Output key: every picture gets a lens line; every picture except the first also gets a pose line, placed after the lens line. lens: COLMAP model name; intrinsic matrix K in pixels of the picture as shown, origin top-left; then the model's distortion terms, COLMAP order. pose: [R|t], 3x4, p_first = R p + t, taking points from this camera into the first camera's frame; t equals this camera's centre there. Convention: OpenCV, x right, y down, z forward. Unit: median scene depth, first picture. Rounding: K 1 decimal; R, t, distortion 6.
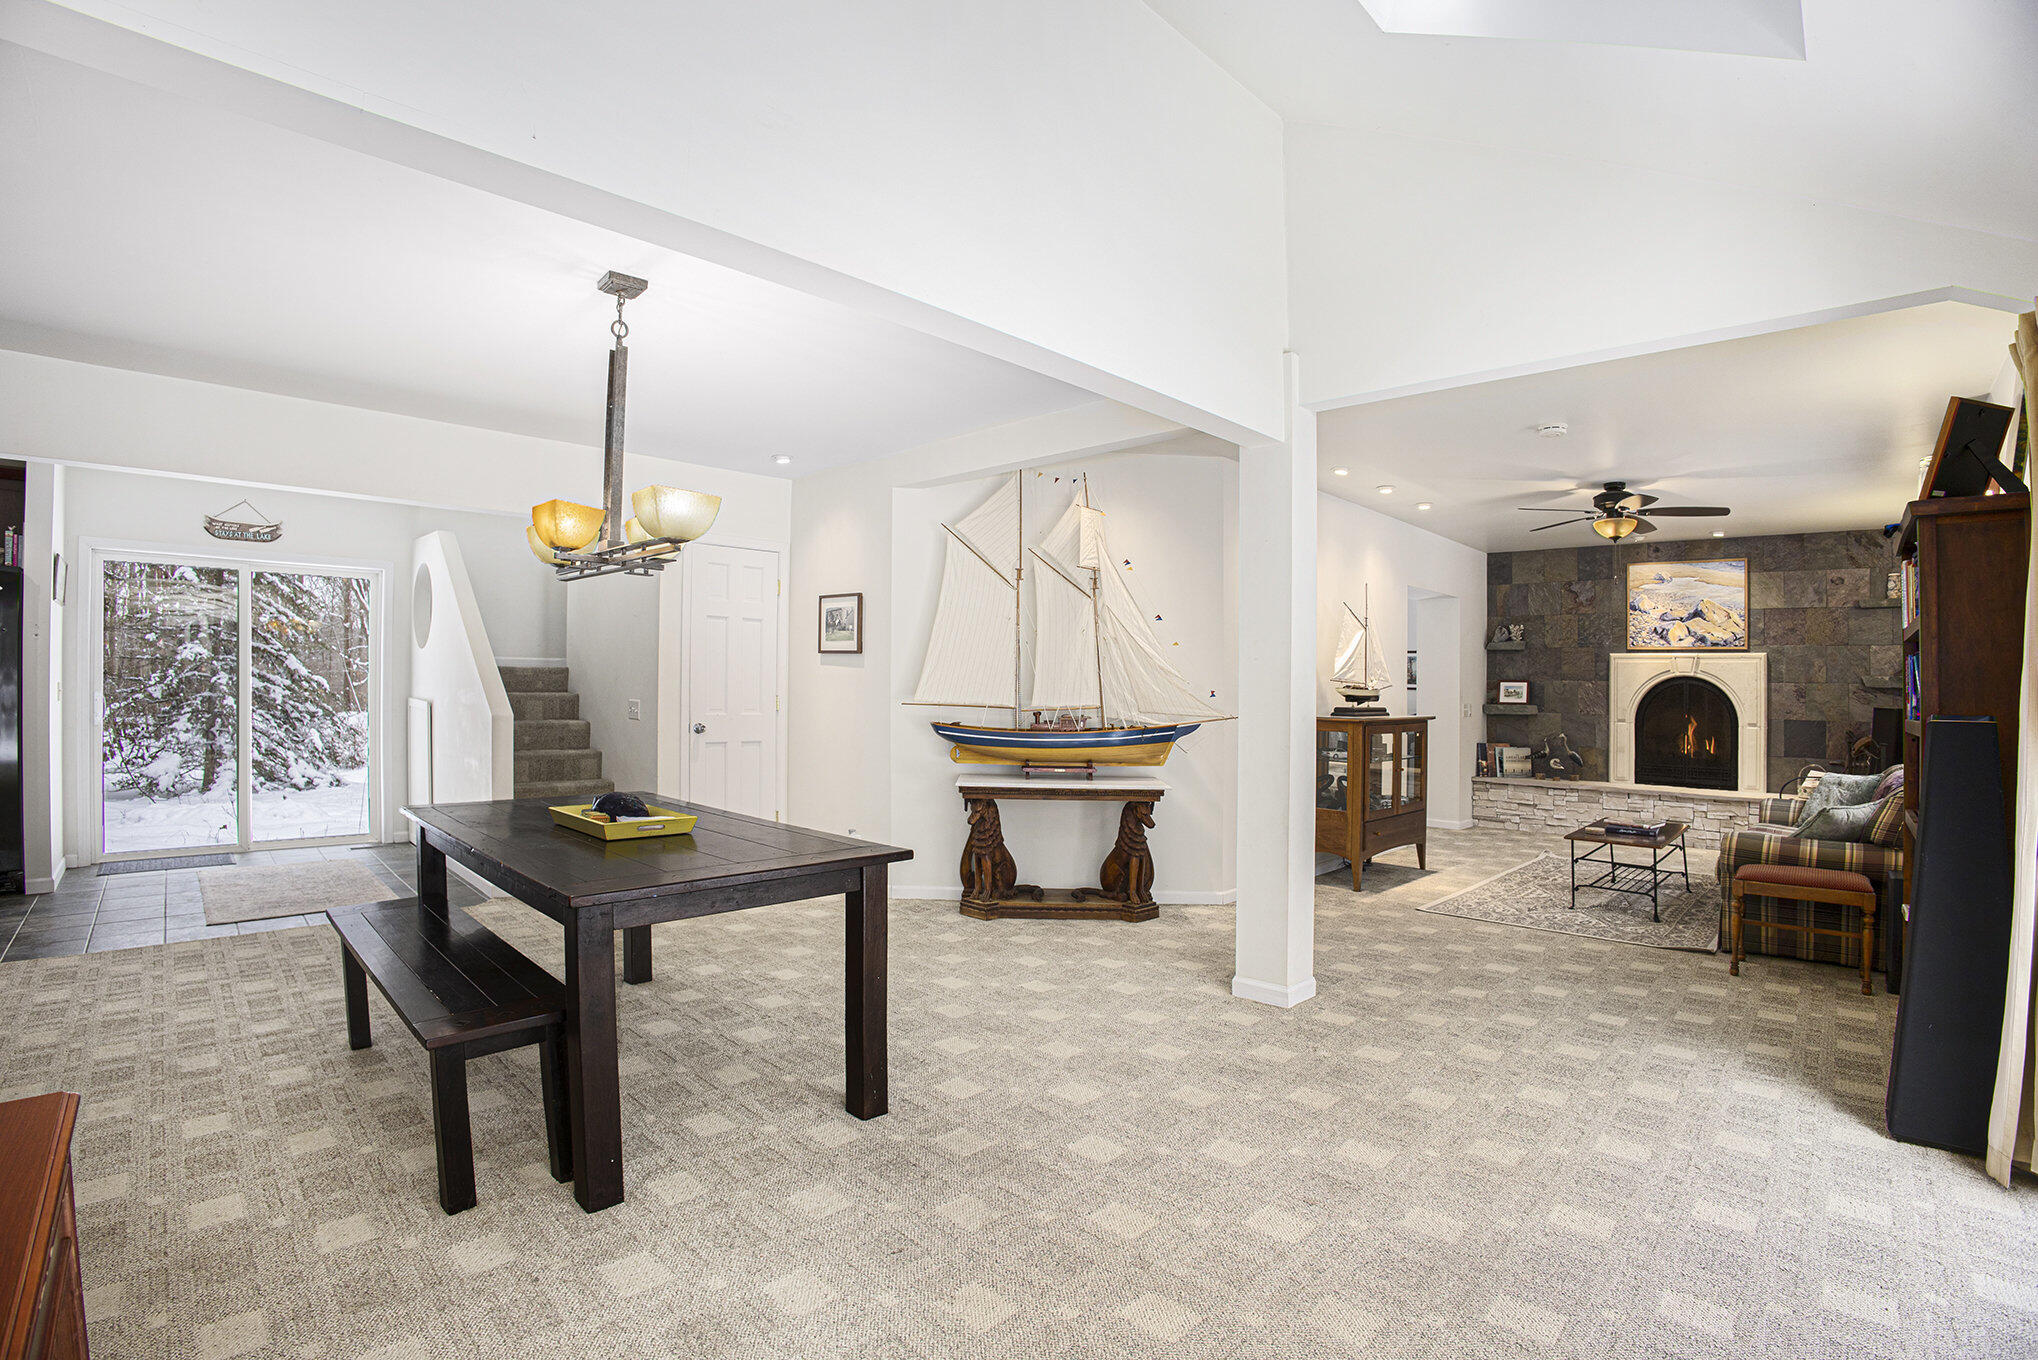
lens RADIAL K [[1025.7, 0, 1016.8], [0, 1025.7, 686.1], [0, 0, 1]] dist [-0.002867, -0.000486]
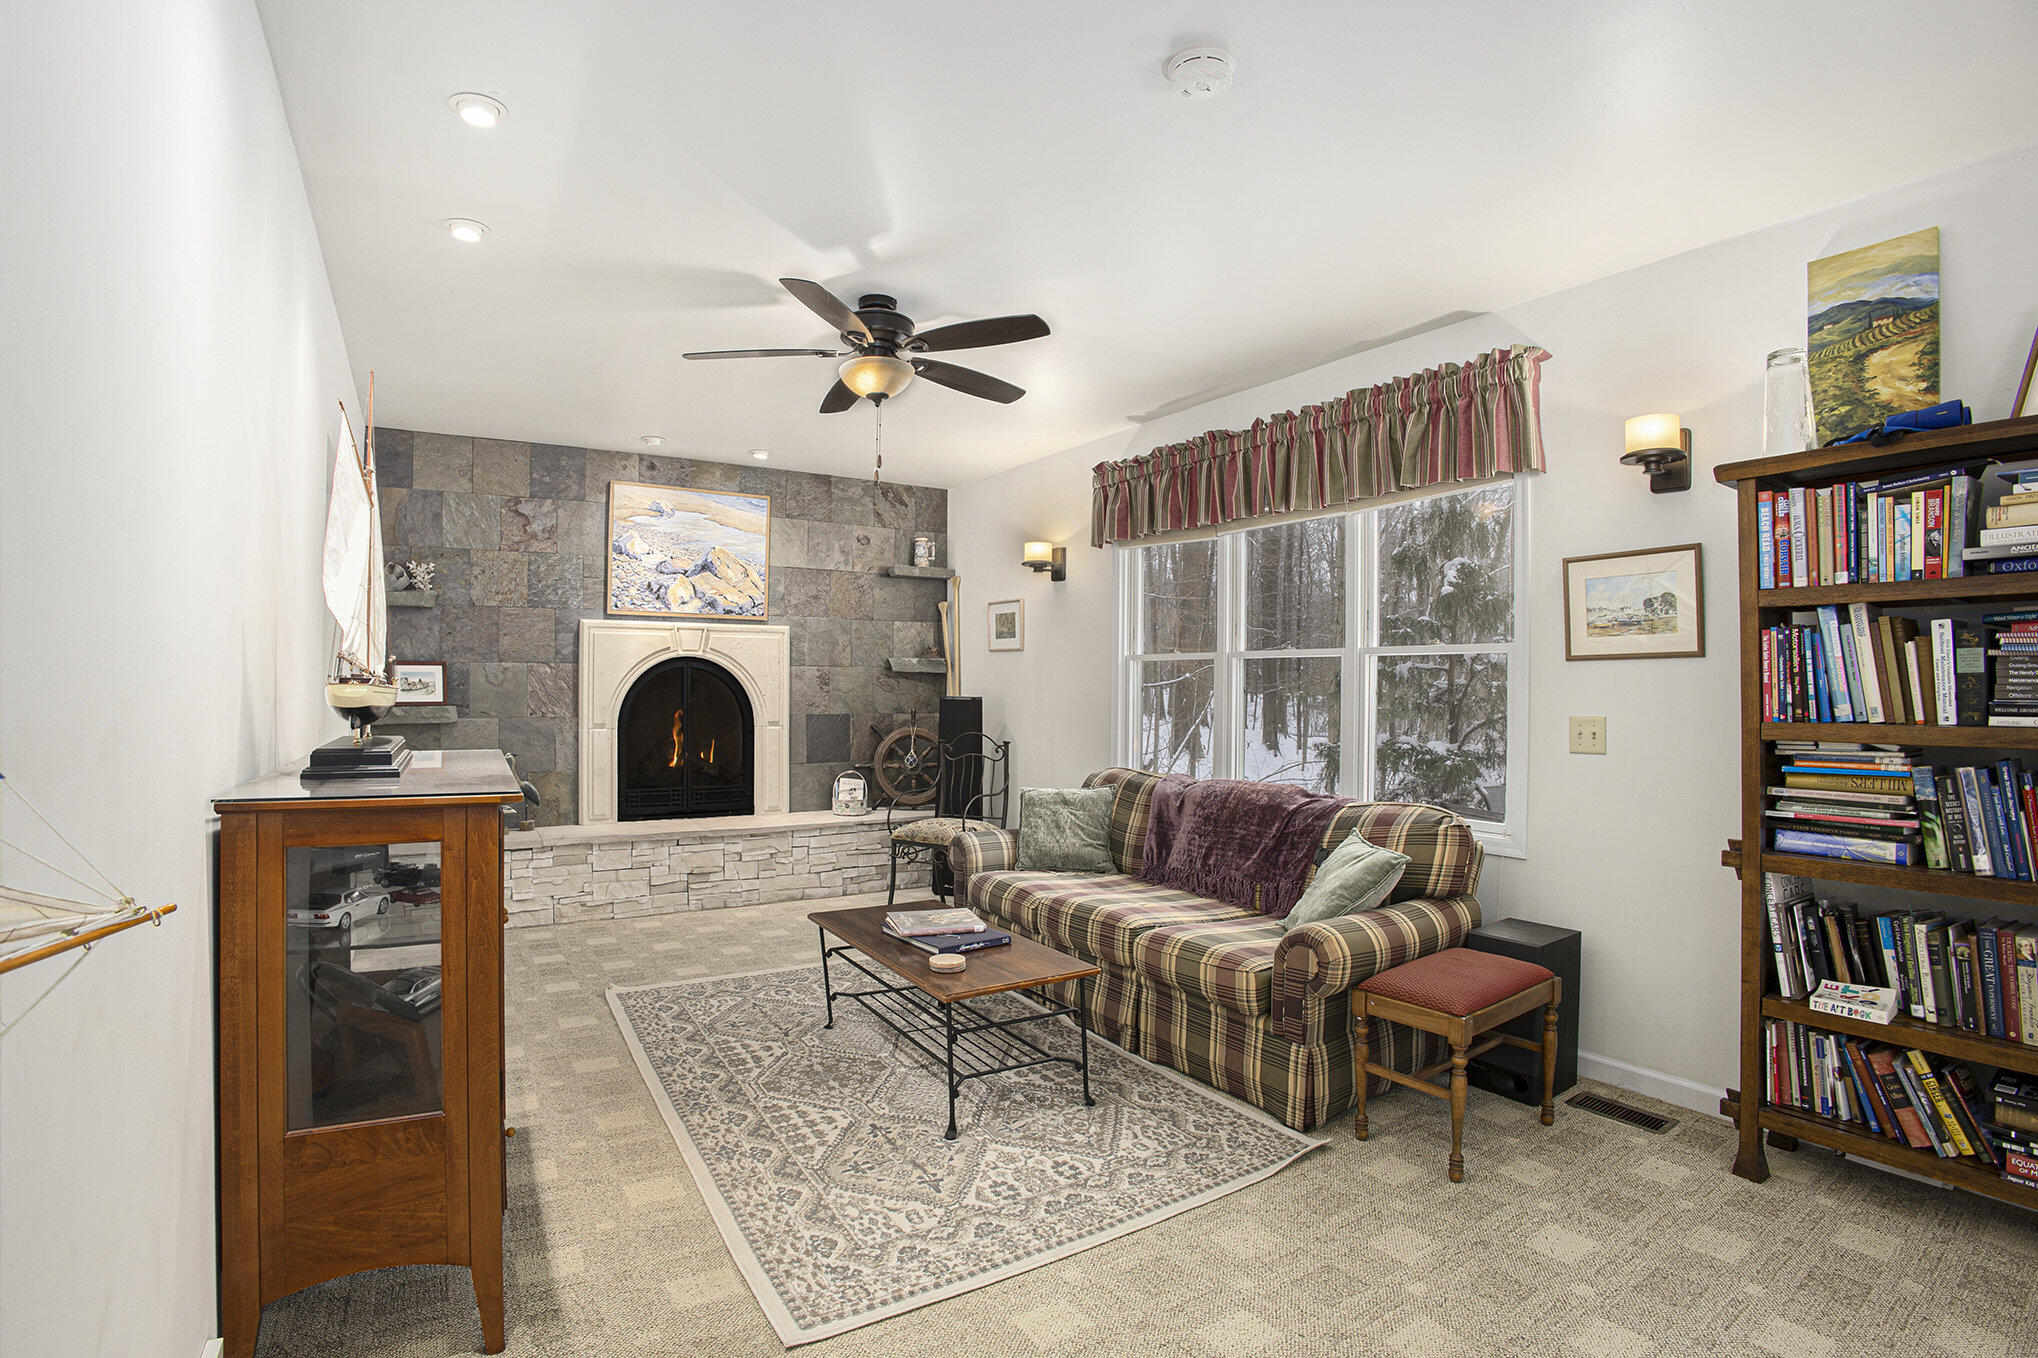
lens RADIAL K [[941.8, 0, 1019.8], [0, 941.8, 652.3], [0, 0, 1]] dist [-0.102872, -0.000120]
pose [[0.234476, 0.014440, 0.972015, 0.101479], [0.004394, 0.999864, -0.015914, -0.001567], [-0.972112, 0.008003, 0.234381, 0.641107]]
